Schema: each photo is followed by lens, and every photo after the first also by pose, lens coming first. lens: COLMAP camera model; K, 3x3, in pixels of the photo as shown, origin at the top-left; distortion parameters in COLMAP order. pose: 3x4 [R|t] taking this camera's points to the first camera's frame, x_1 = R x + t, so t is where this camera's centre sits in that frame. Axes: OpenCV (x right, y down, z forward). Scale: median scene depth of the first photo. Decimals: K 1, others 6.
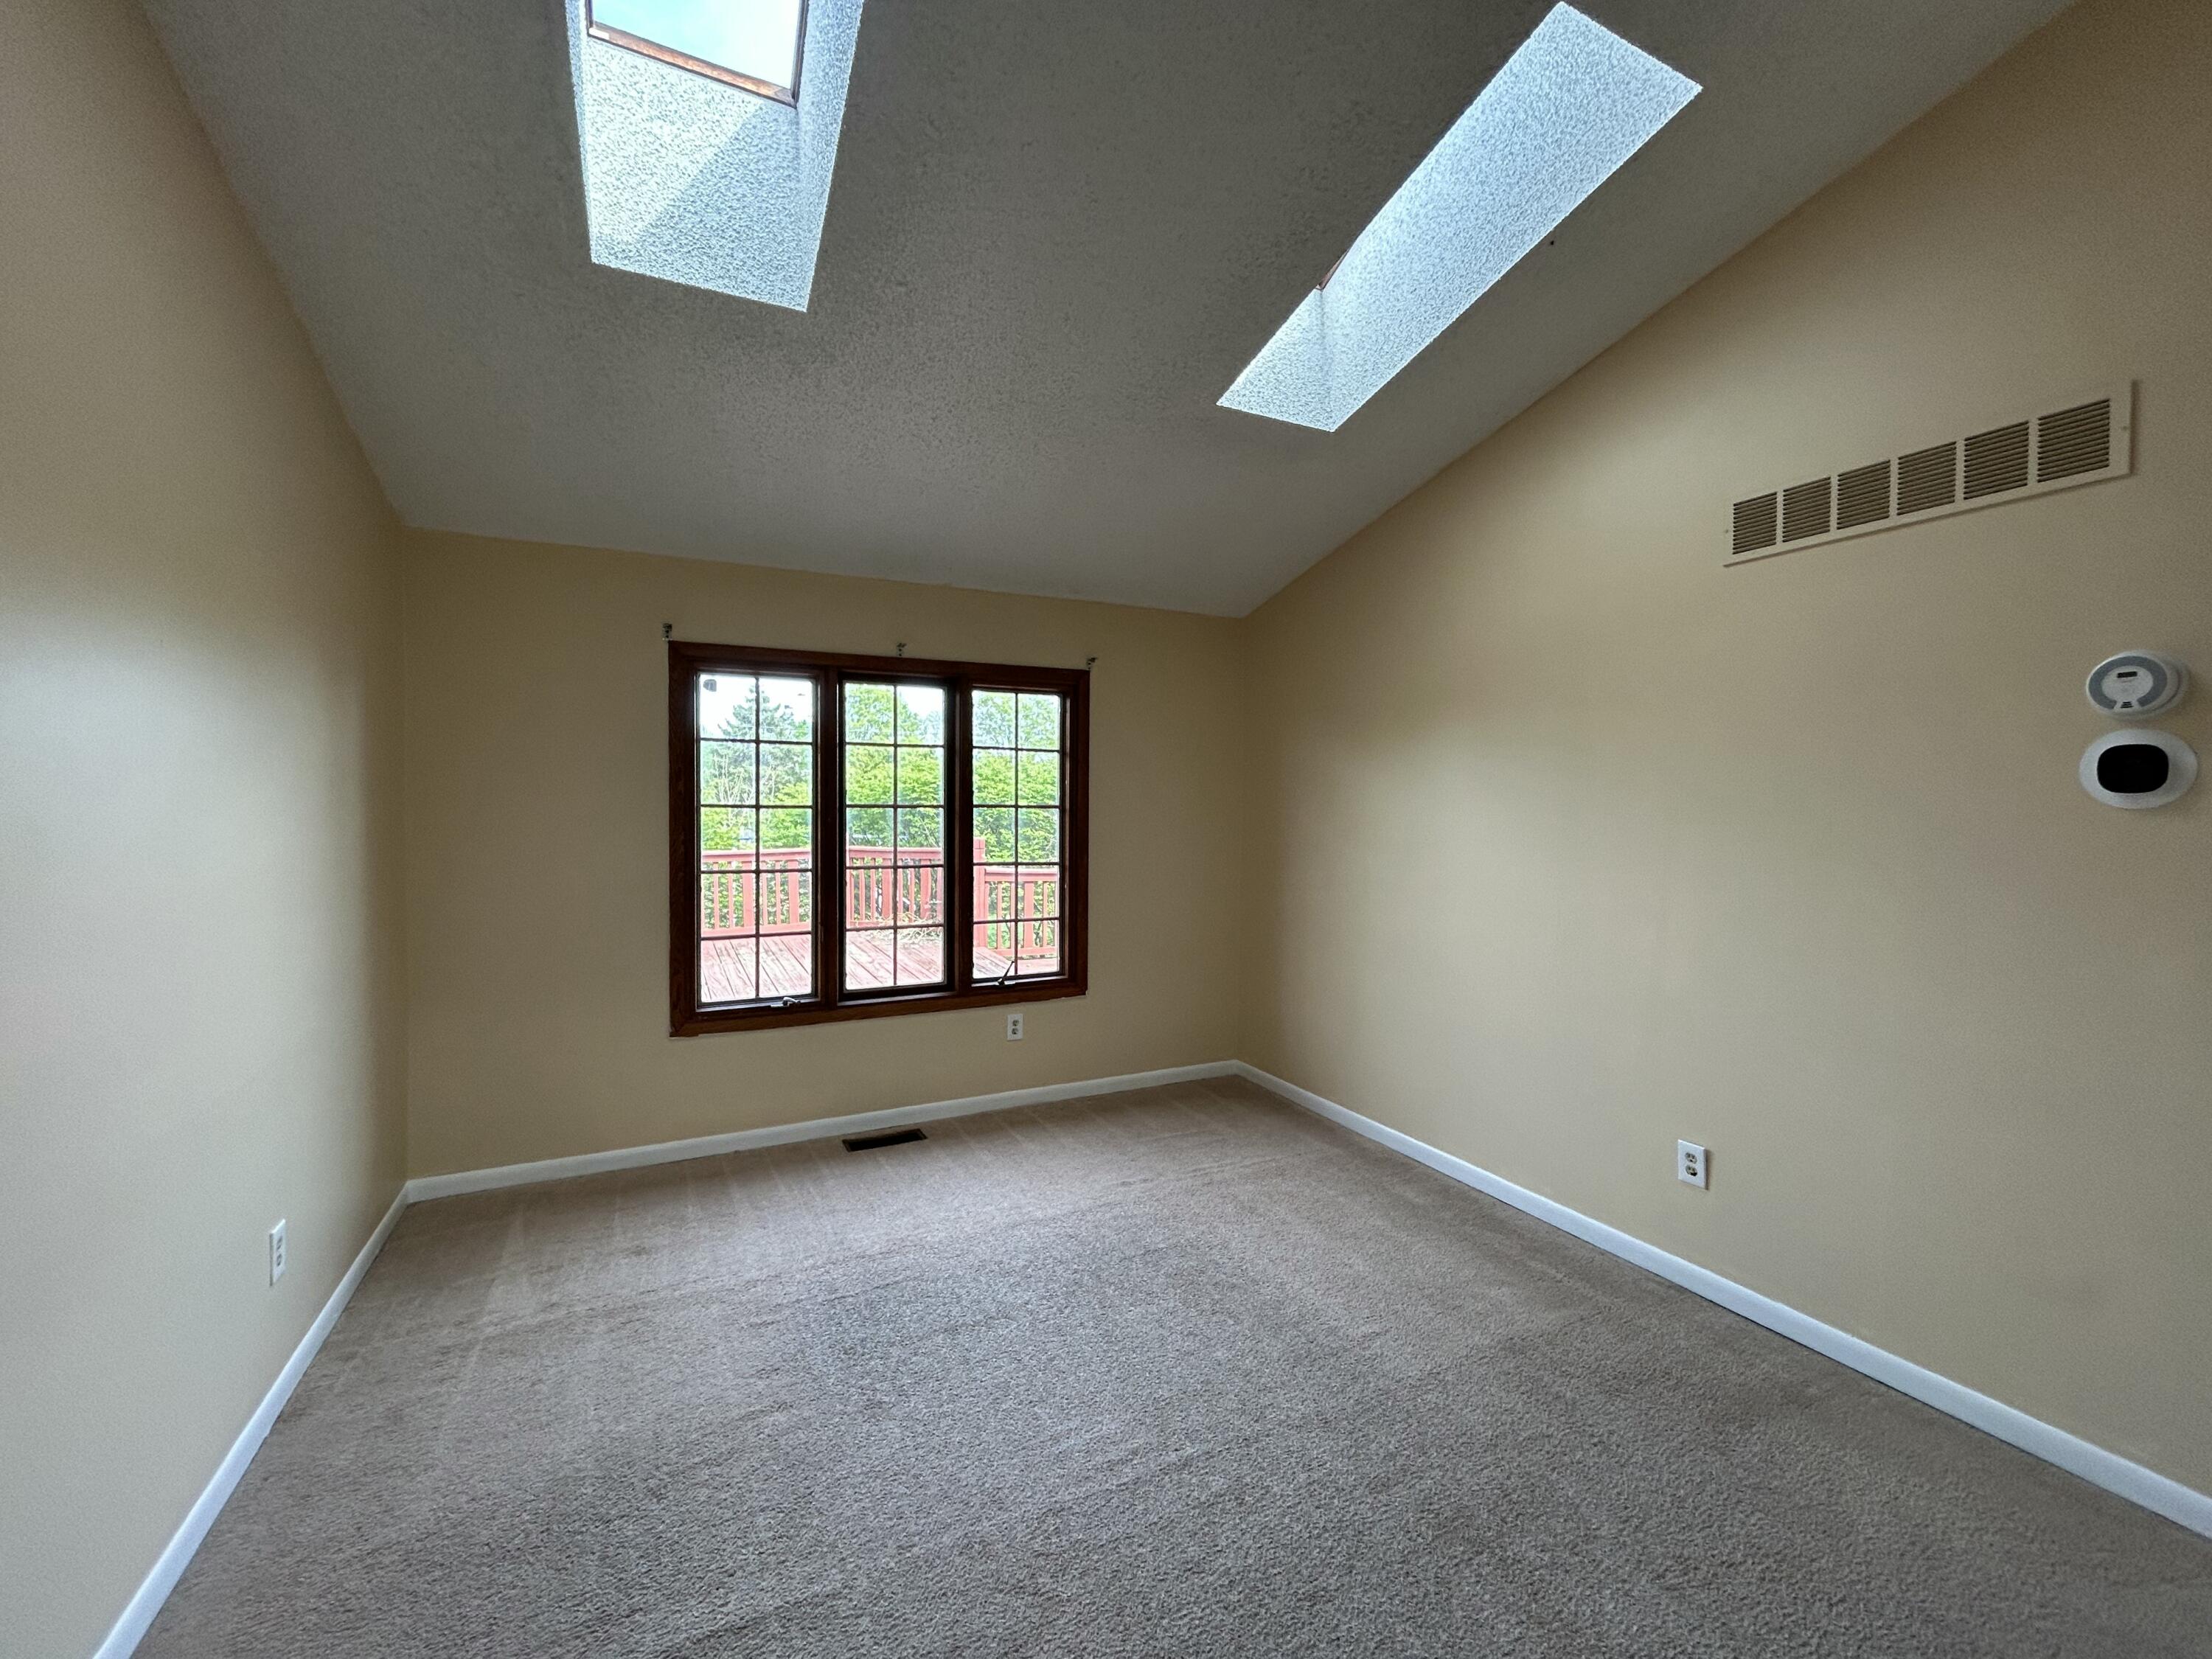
lens RADIAL K [[899.2, 0, 1097.2], [0, 899.2, 825.5], [0, 0, 1]] dist [-0.001741, 0.000561]
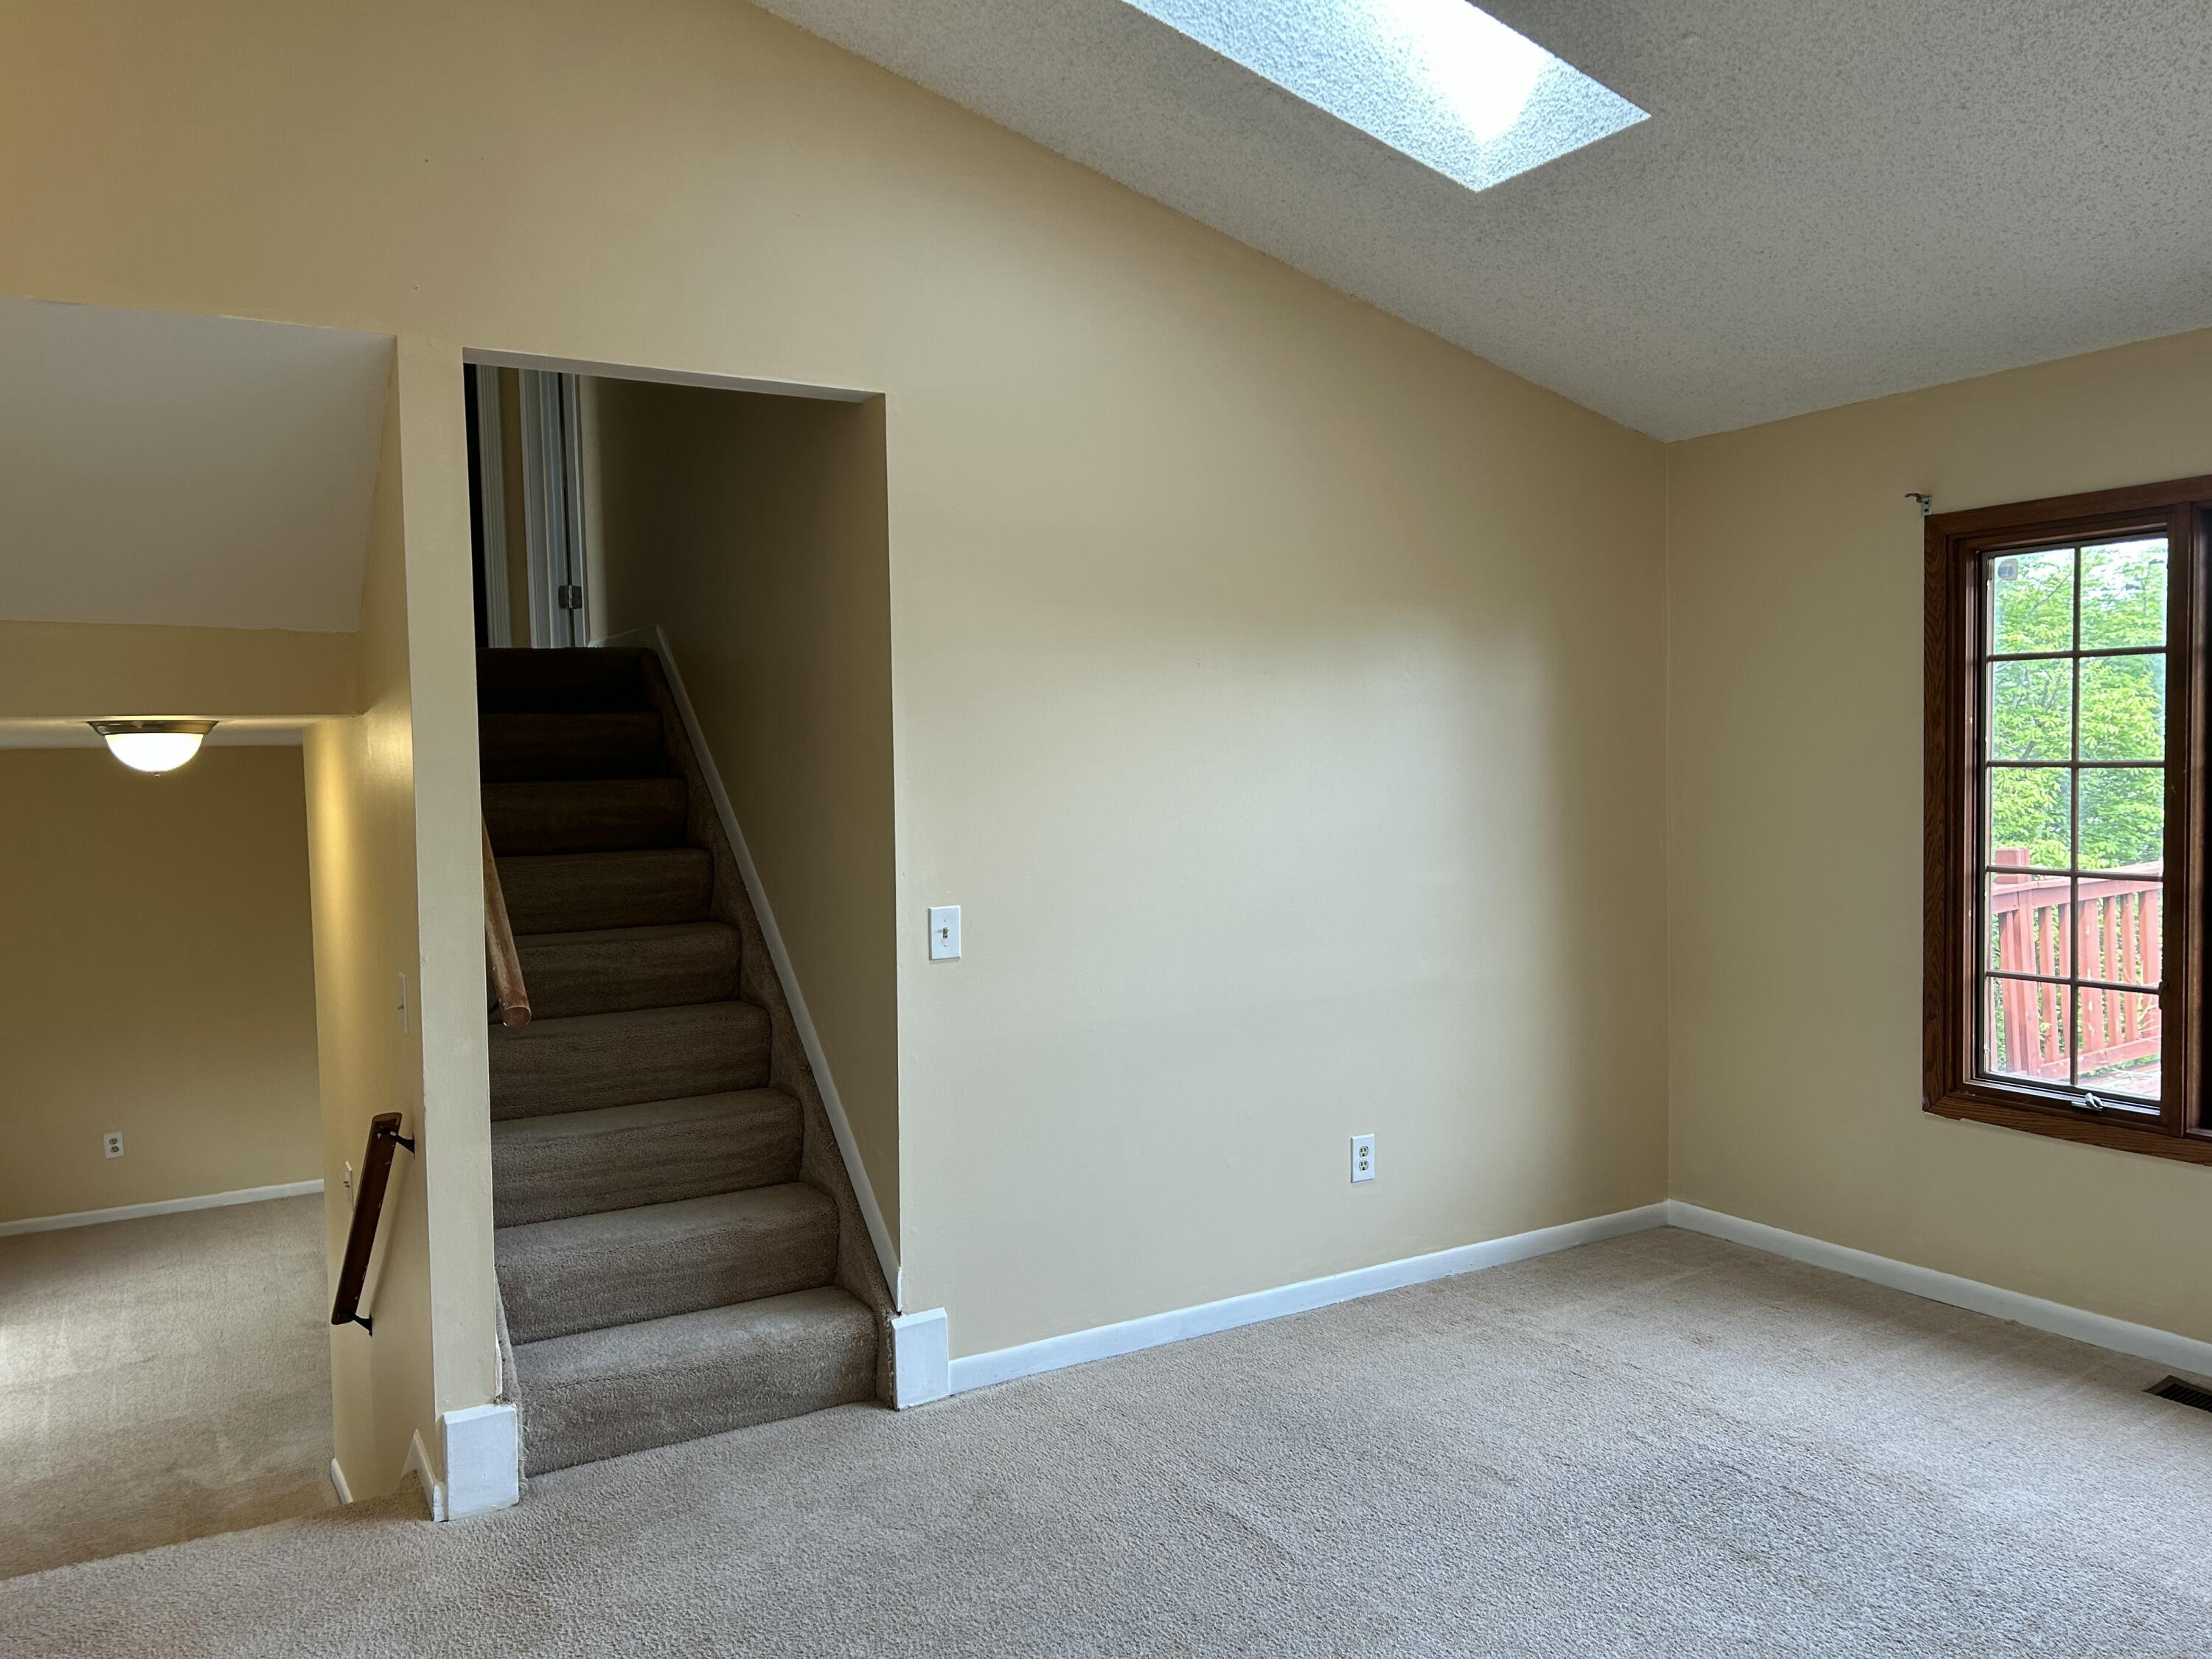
lens RADIAL K [[1656.8, 0, 1106.0], [0, 1656.8, 829.5], [0, 0, 1]] dist [-0.001263, -0.003133]
pose [[0.078257, 0.035842, -0.996289, 0.733115], [-0.002780, 0.999357, 0.035734, -0.017557], [0.996929, -0.000027, 0.078306, 0.310794]]
